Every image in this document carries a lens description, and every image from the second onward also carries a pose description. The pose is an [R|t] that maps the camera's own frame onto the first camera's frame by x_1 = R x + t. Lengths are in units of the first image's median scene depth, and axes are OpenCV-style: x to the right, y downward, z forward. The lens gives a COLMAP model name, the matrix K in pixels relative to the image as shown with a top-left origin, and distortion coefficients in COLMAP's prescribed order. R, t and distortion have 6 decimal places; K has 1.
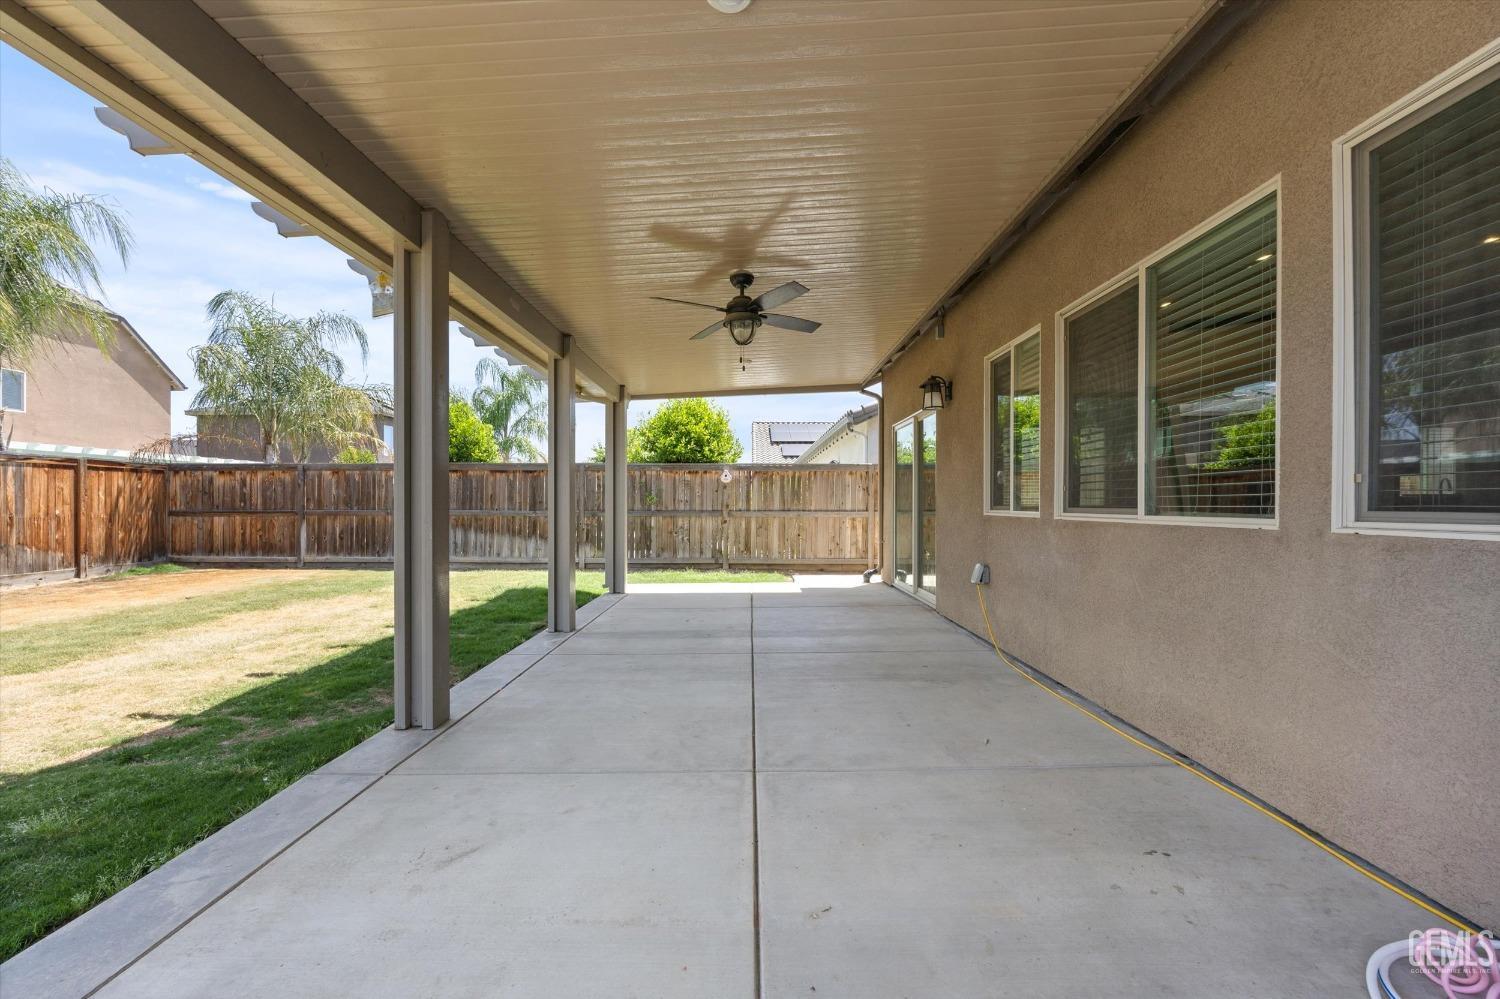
lens RADIAL K [[598.8, 0, 746.1], [0, 598.8, 504.5], [0, 0, 1]] dist [-0.003435, -0.001014]
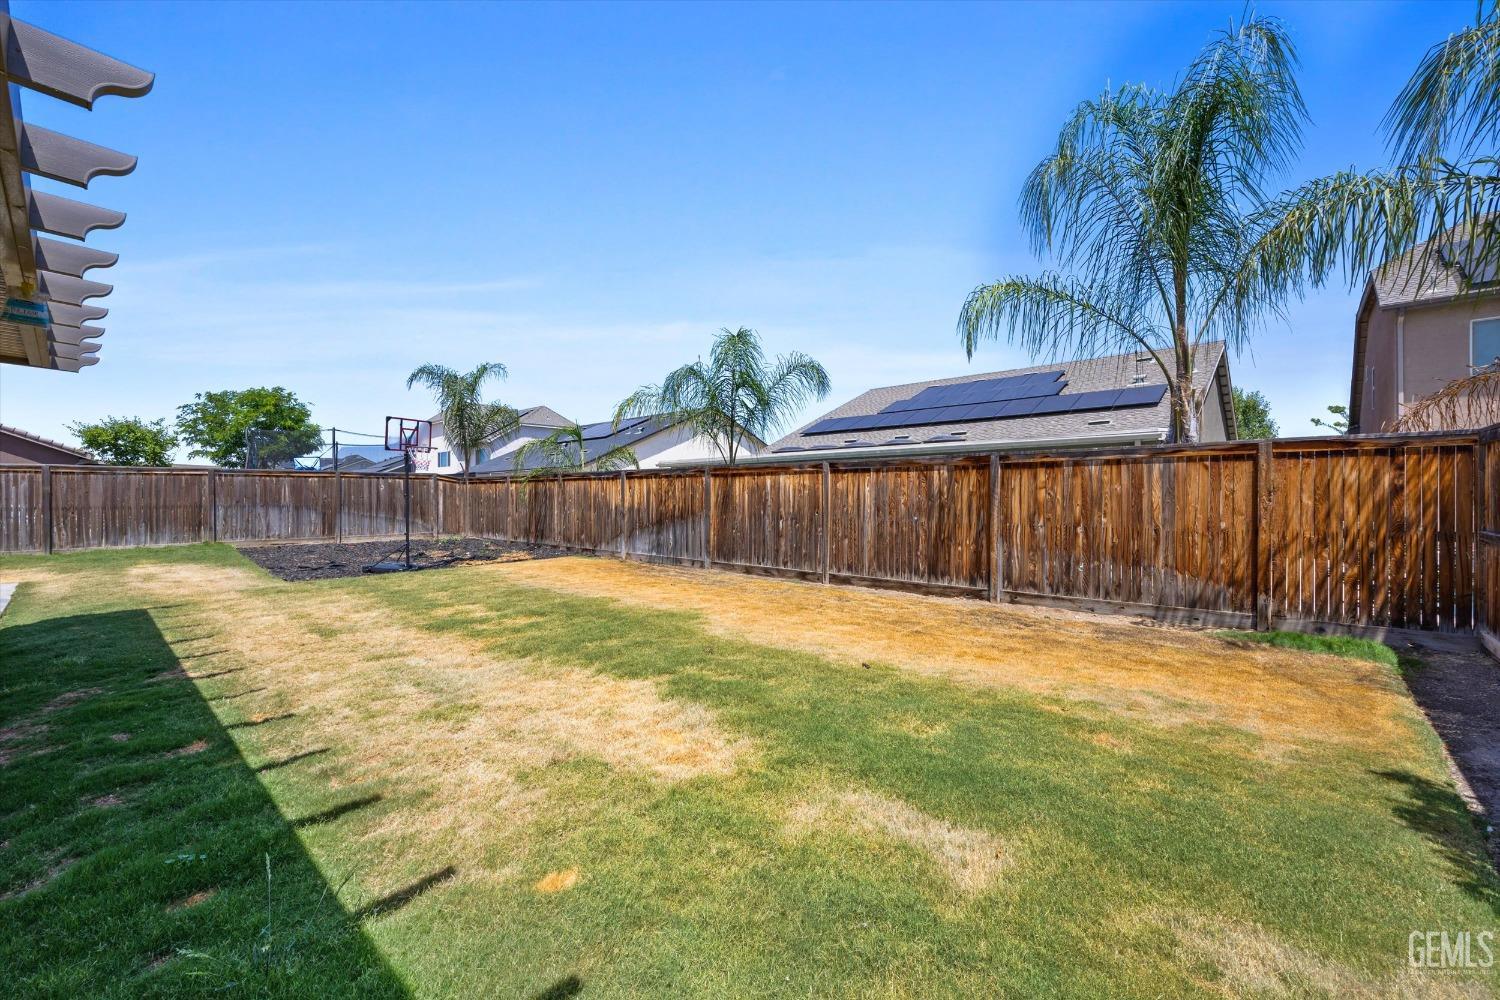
lens RADIAL K [[598.8, 0, 734.6], [0, 598.8, 501.2], [0, 0, 1]] dist [-0.003435, -0.001014]
pose [[-0.672569, 0.007360, -0.739998, -0.242490], [0.003867, 0.999972, 0.006431, -0.018203], [0.740024, 0.001464, -0.672578, 0.896410]]
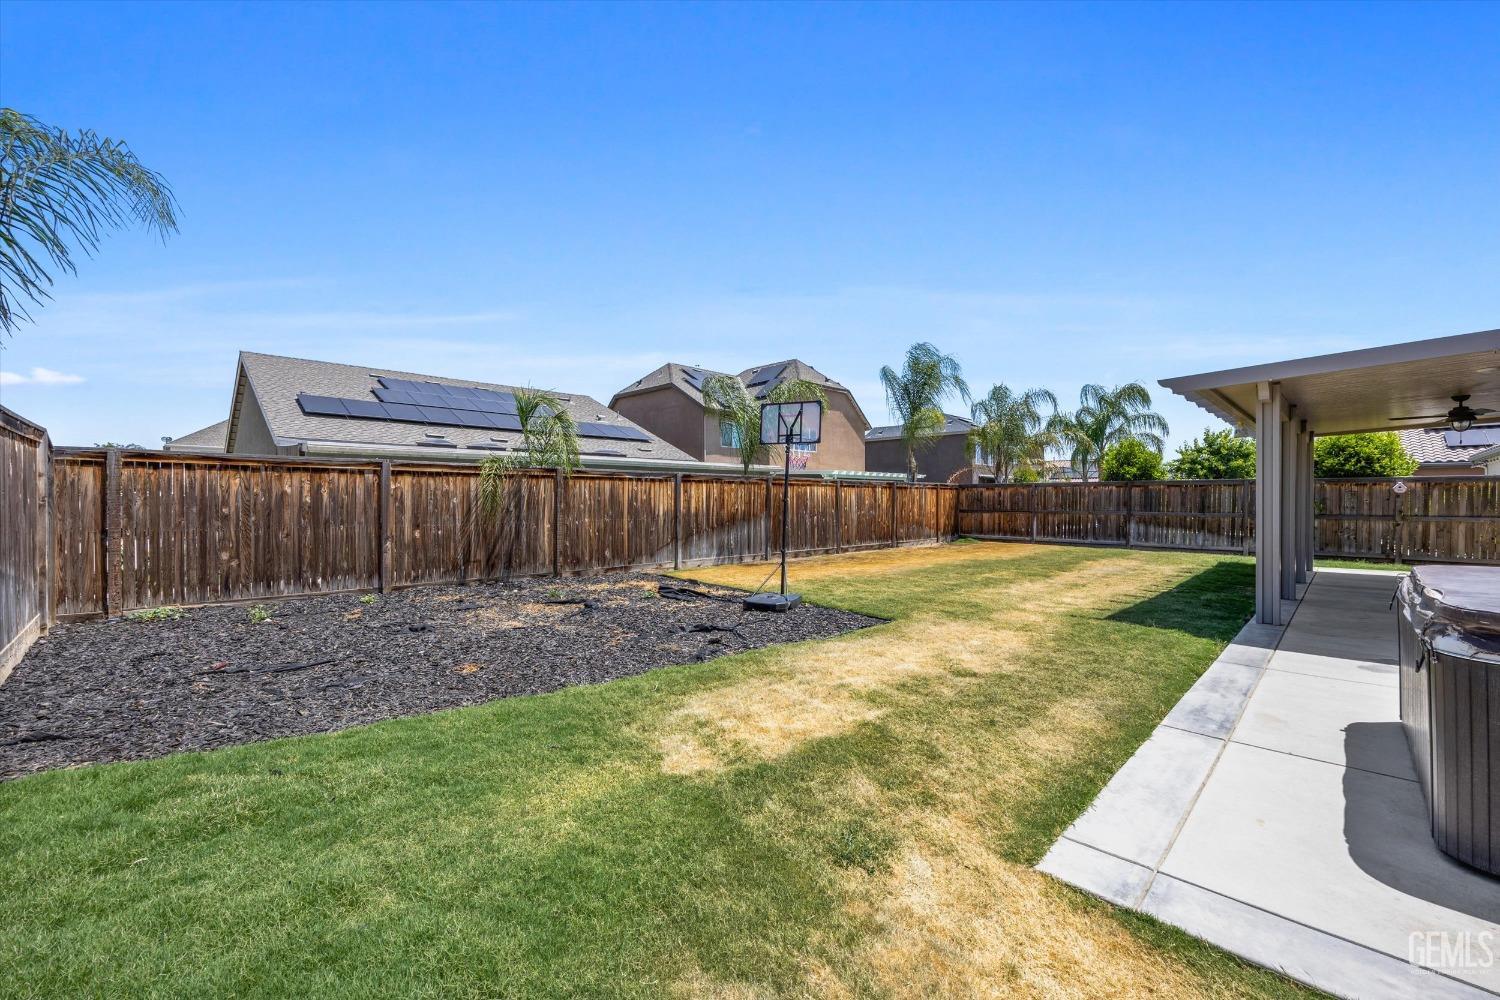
lens RADIAL K [[598.8, 0, 751.6], [0, 598.8, 502.9], [0, 0, 1]] dist [-0.003435, -0.001014]
pose [[0.705954, 0.005451, -0.708236, -0.105232], [0.000545, 0.999966, 0.008239, -0.026009], [0.708257, -0.006202, 0.705927, -0.780289]]
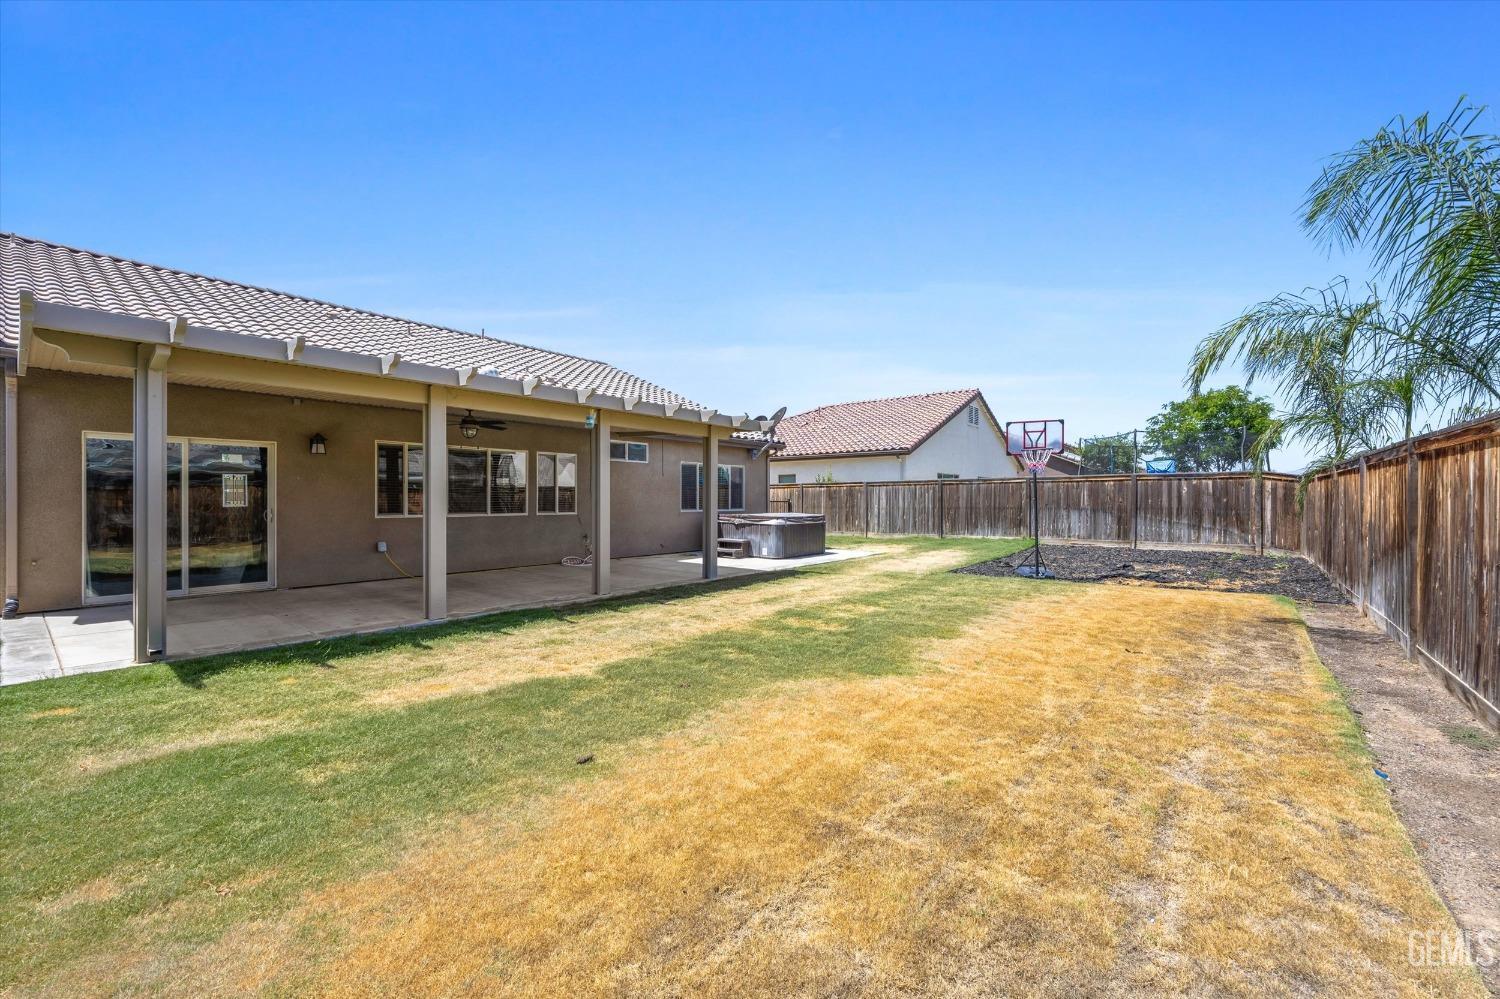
lens RADIAL K [[598.8, 0, 759.8], [0, 598.8, 499.3], [0, 0, 1]] dist [-0.003435, -0.001014]
pose [[-0.789567, 0.001394, 0.613663, -0.867777], [0.000096, 0.999998, -0.002148, -0.022826], [-0.613665, -0.001637, -0.789565, 0.856306]]
